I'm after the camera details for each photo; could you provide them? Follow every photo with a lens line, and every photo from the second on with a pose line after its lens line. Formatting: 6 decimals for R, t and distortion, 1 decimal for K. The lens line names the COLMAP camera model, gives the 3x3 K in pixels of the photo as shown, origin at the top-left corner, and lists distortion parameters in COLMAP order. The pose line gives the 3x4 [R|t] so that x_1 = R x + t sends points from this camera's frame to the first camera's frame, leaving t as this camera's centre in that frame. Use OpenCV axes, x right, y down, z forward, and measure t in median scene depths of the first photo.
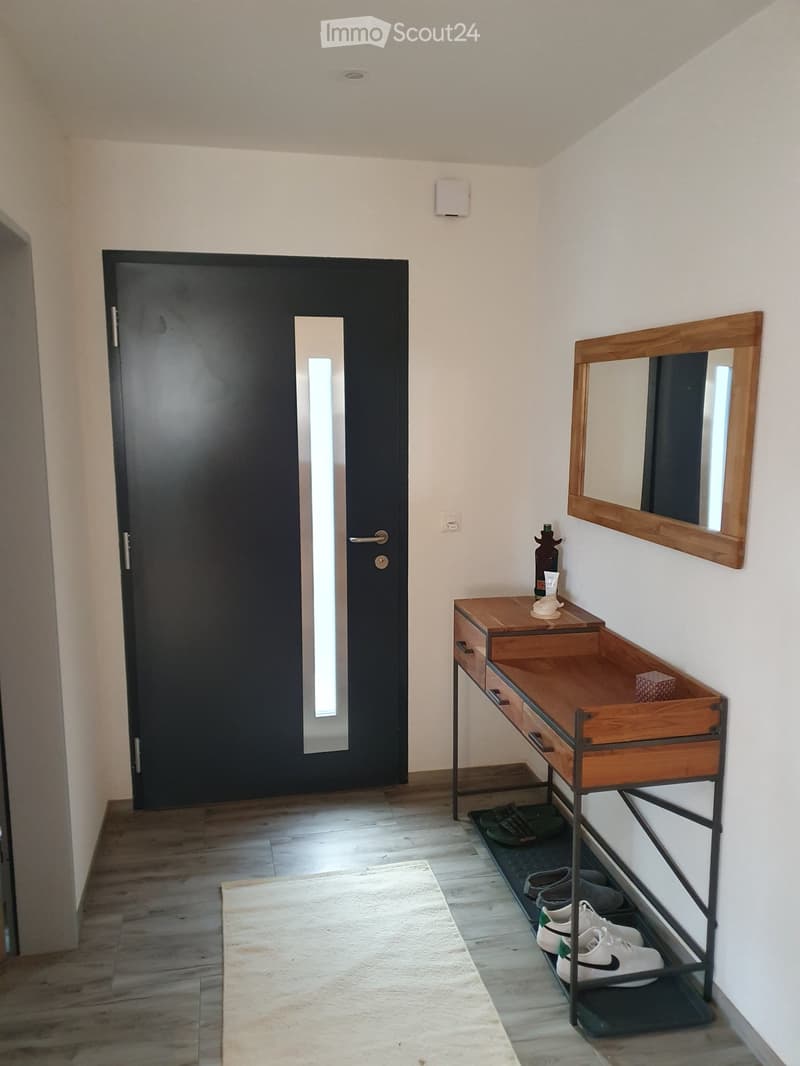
lens RADIAL K [[821.4, 0, 399.1], [0, 821.4, 533.6], [0, 0, 1]] dist [0.026661, -0.014201]
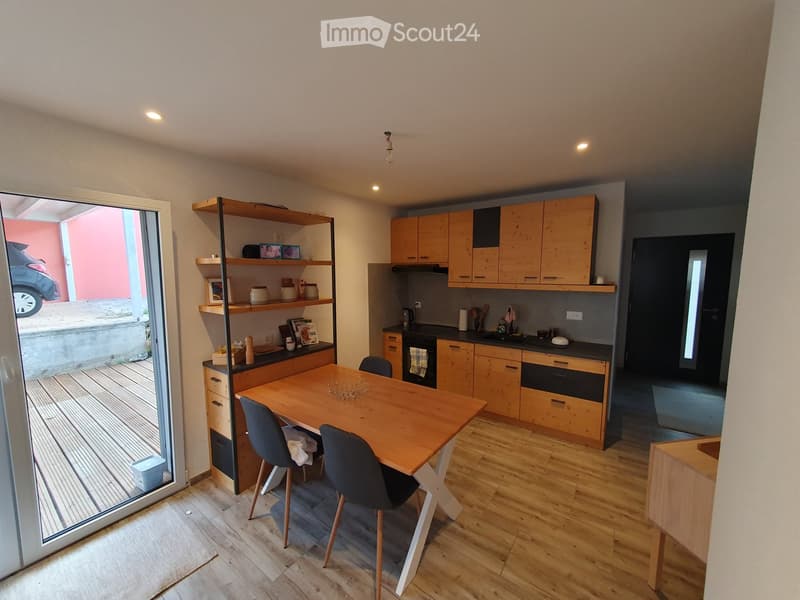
lens RADIAL K [[316.9, 0, 406.5], [0, 316.9, 304.7], [0, 0, 1]] dist [0.000290, 0.001493]
pose [[0.679329, 0.073848, -0.730109, 0.075594], [-0.113199, 0.993561, -0.004831, 0.150513], [0.725051, 0.085930, 0.683314, -0.939519]]
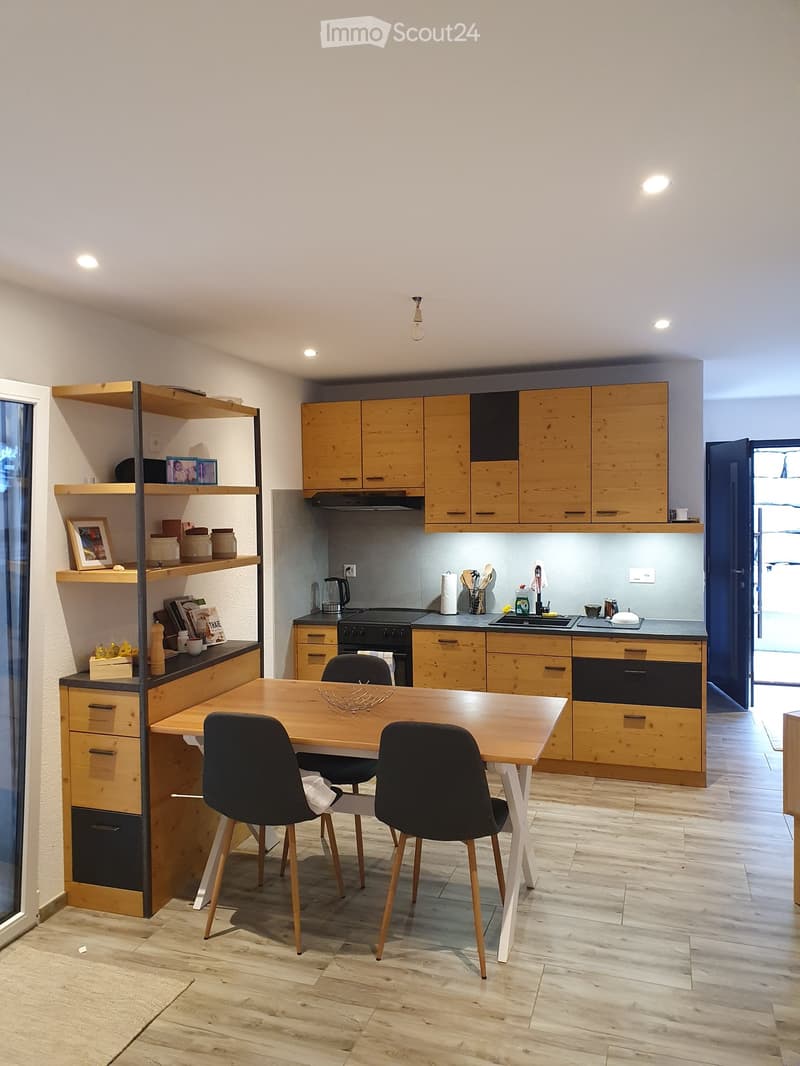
lens RADIAL K [[821.4, 0, 400.1], [0, 821.4, 528.7], [0, 0, 1]] dist [0.026661, -0.014201]
pose [[0.862024, 0.003896, -0.506853, 0.119144], [-0.067107, 0.992045, -0.106506, 0.299223], [0.502406, 0.125824, 0.855428, -1.886426]]
